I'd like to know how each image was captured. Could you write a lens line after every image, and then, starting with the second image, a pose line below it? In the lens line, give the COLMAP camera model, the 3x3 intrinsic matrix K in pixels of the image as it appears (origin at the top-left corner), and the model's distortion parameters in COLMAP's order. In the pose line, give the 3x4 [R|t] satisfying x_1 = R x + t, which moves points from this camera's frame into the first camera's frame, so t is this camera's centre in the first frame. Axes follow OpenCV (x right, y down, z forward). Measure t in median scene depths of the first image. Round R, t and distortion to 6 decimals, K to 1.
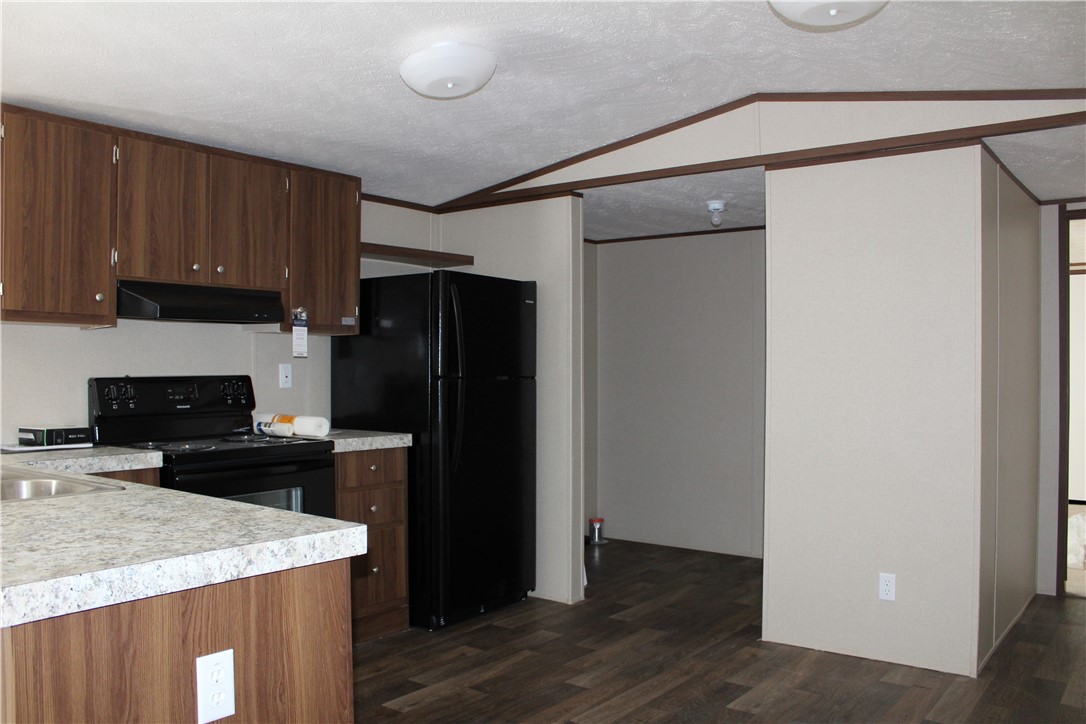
lens RADIAL K [[896.4, 0, 541.7], [0, 896.4, 375.9], [0, 0, 1]] dist [-0.171734, 0.152543]
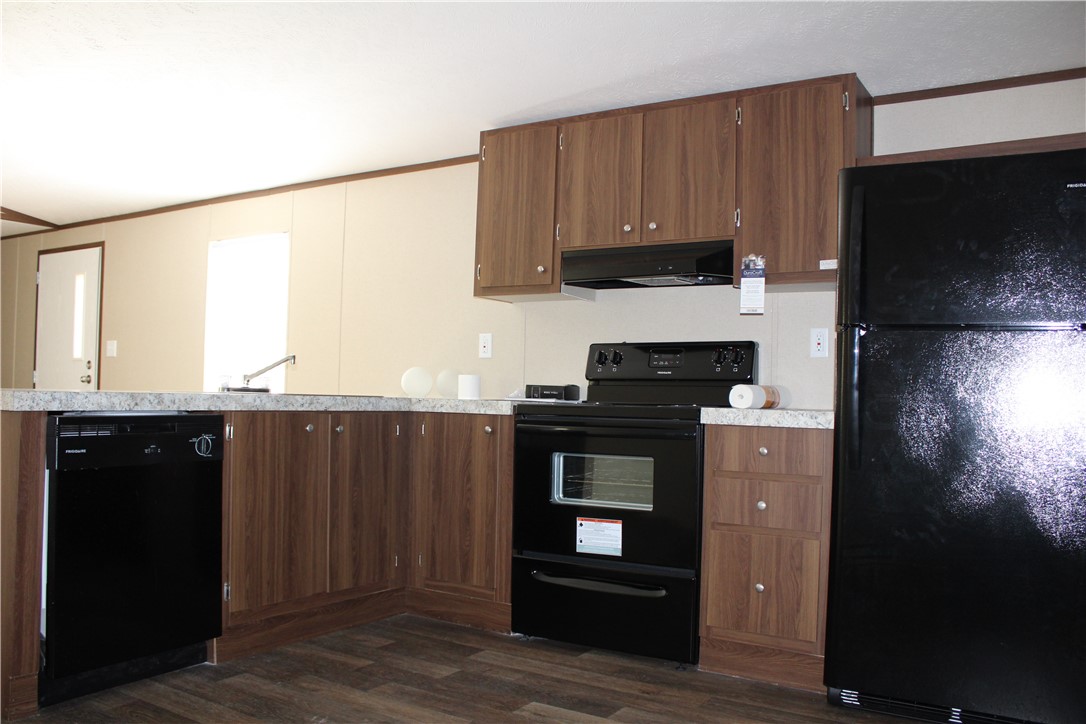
lens RADIAL K [[896.4, 0, 541.7], [0, 896.4, 375.9], [0, 0, 1]] dist [-0.171734, 0.152543]
pose [[0.085199, -0.020069, -0.996162, 0.563575], [-0.034785, 0.999128, -0.023104, 0.065813], [0.995757, 0.036620, 0.084426, 0.771633]]
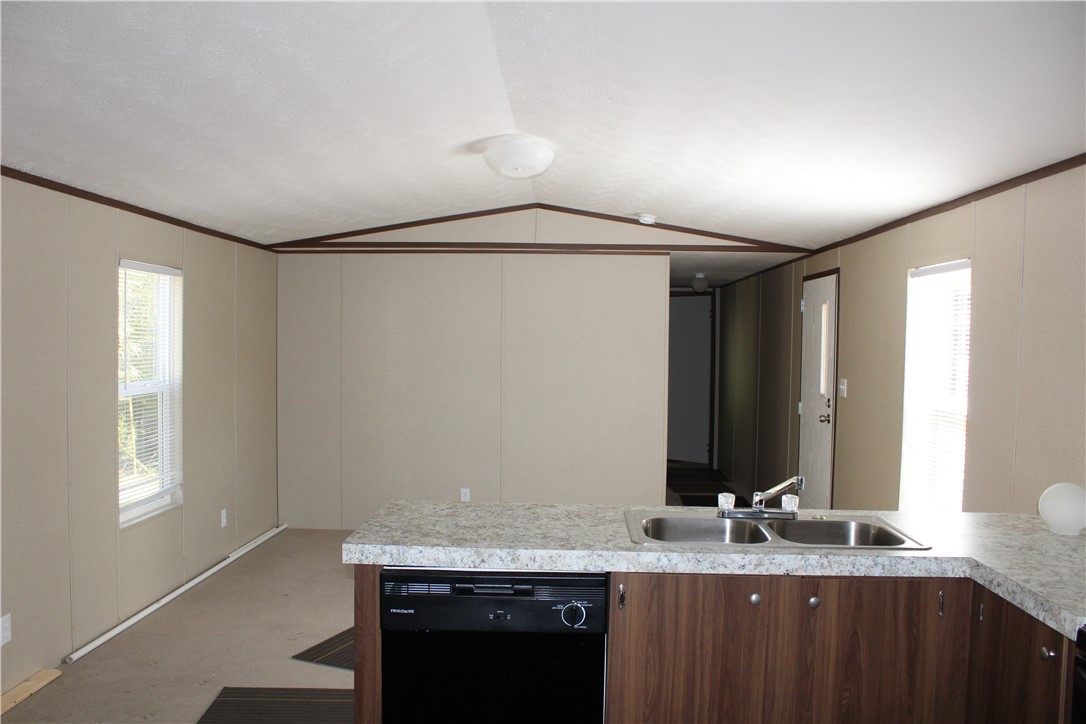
lens RADIAL K [[896.4, 0, 541.7], [0, 896.4, 375.9], [0, 0, 1]] dist [-0.171734, 0.152543]
pose [[-0.821530, 0.010321, -0.570072, 0.149908], [-0.023420, 0.998382, 0.051826, -0.077830], [0.569684, 0.055927, -0.819959, 1.028181]]
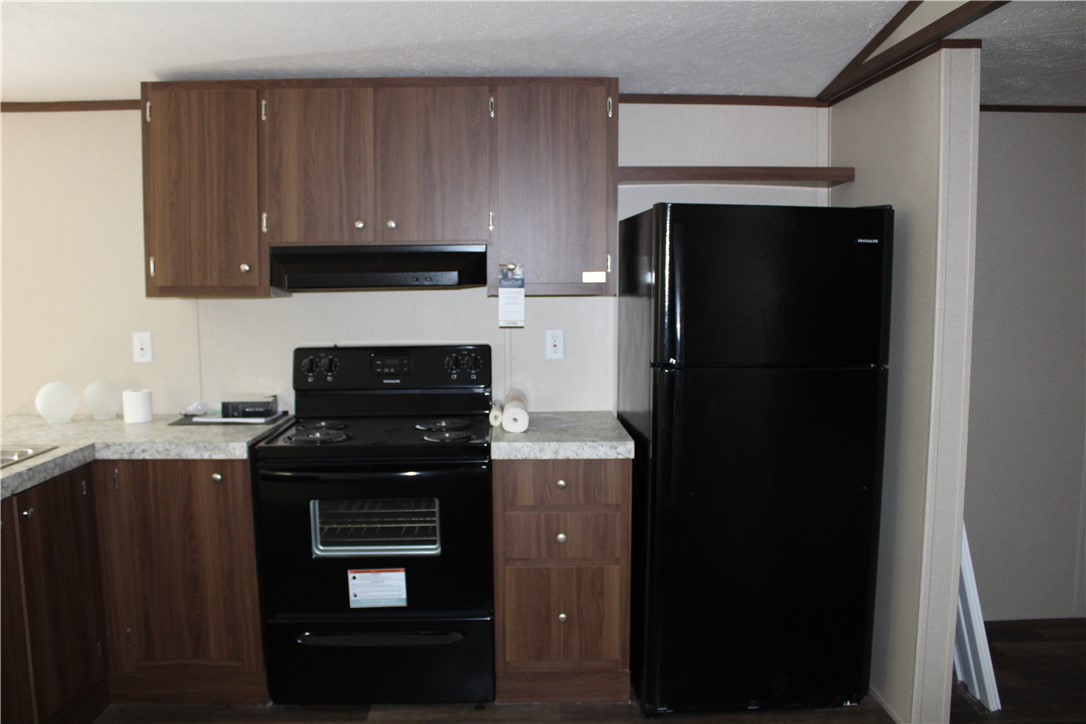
lens RADIAL K [[896.4, 0, 541.7], [0, 896.4, 375.9], [0, 0, 1]] dist [-0.171734, 0.152543]
pose [[0.628912, 0.082788, -0.773056, 0.375626], [-0.003740, 0.994625, 0.103474, -0.063168], [0.777467, -0.062185, 0.625842, 0.549094]]
